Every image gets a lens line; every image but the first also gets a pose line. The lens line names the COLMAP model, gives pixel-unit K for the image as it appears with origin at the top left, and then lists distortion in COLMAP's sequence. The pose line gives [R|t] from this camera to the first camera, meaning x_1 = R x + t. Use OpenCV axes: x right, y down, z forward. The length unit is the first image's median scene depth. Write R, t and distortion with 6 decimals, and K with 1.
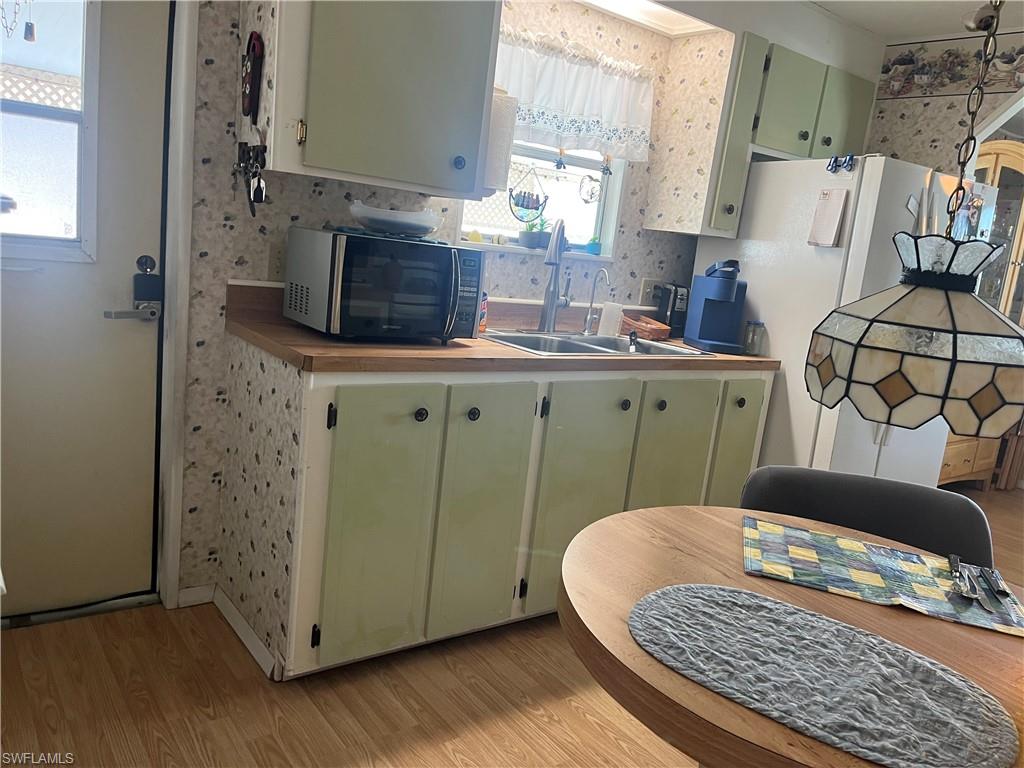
lens RADIAL K [[777.7, 0, 516.5], [0, 777.7, 386.6], [0, 0, 1]] dist [0.048663, -0.071463]
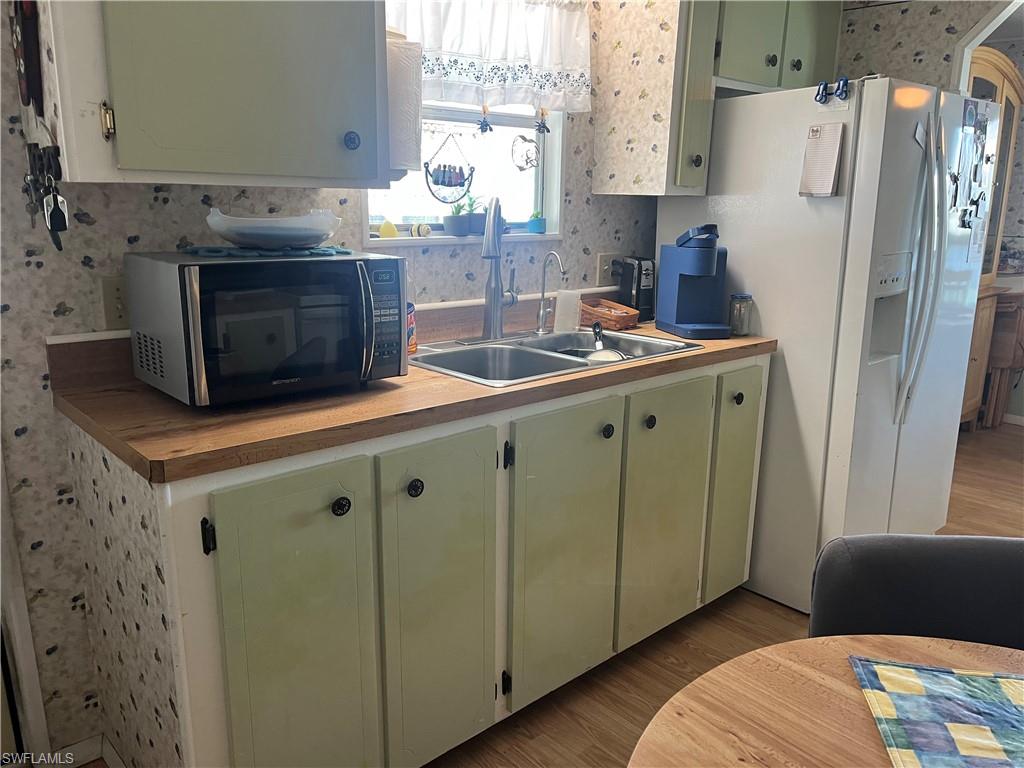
lens RADIAL K [[777.7, 0, 514.3], [0, 777.7, 388.2], [0, 0, 1]] dist [0.048663, -0.071463]
pose [[0.990086, -0.121410, 0.070630, -0.002725], [0.117197, 0.991232, 0.061031, -0.077983], [-0.077420, -0.052149, 0.995634, 0.232008]]
